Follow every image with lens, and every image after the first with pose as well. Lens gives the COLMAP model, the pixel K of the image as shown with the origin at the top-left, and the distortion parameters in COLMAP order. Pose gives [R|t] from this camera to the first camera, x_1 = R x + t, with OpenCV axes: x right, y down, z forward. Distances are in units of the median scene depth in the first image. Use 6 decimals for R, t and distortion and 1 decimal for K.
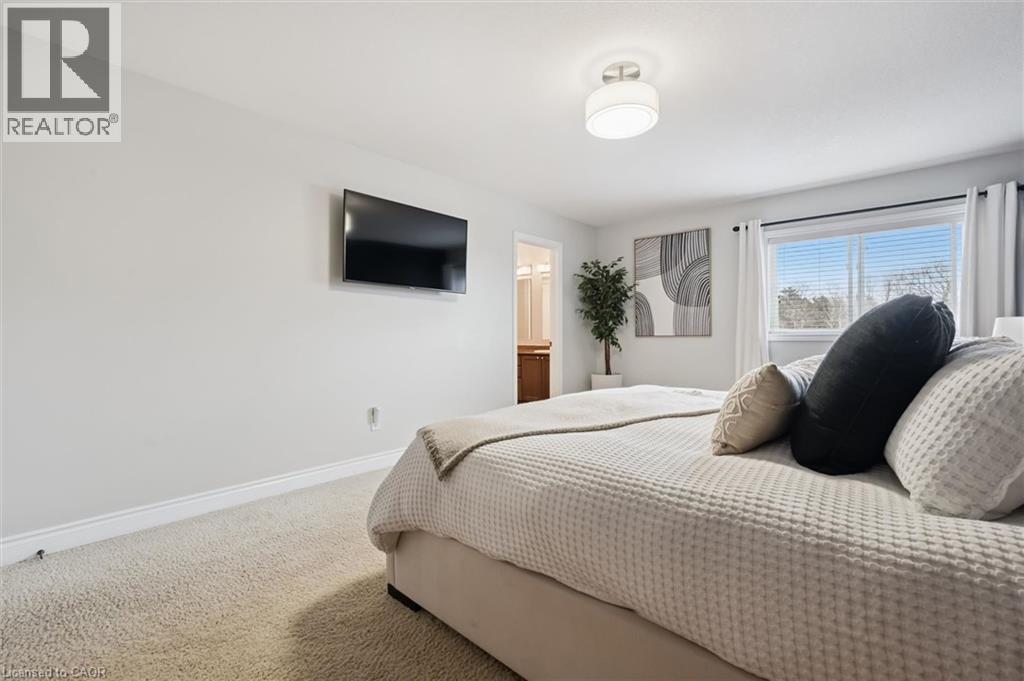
lens RADIAL K [[413.3, 0, 512.0], [0, 413.3, 340.5], [0, 0, 1]] dist [0.000195, -0.000064]
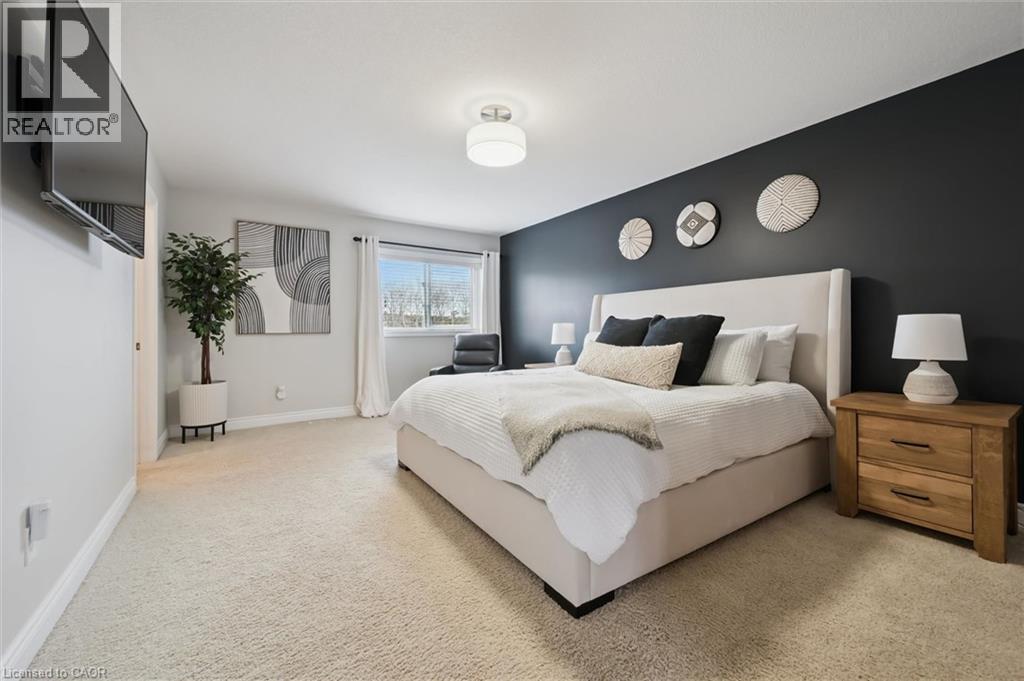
lens RADIAL K [[413.3, 0, 512.0], [0, 413.3, 340.5], [0, 0, 1]] dist [0.000195, -0.000064]
pose [[0.293591, -0.019291, 0.955736, -0.378975], [0.014708, 0.999769, 0.015662, -0.002585], [-0.955818, 0.009458, 0.293807, 0.234704]]
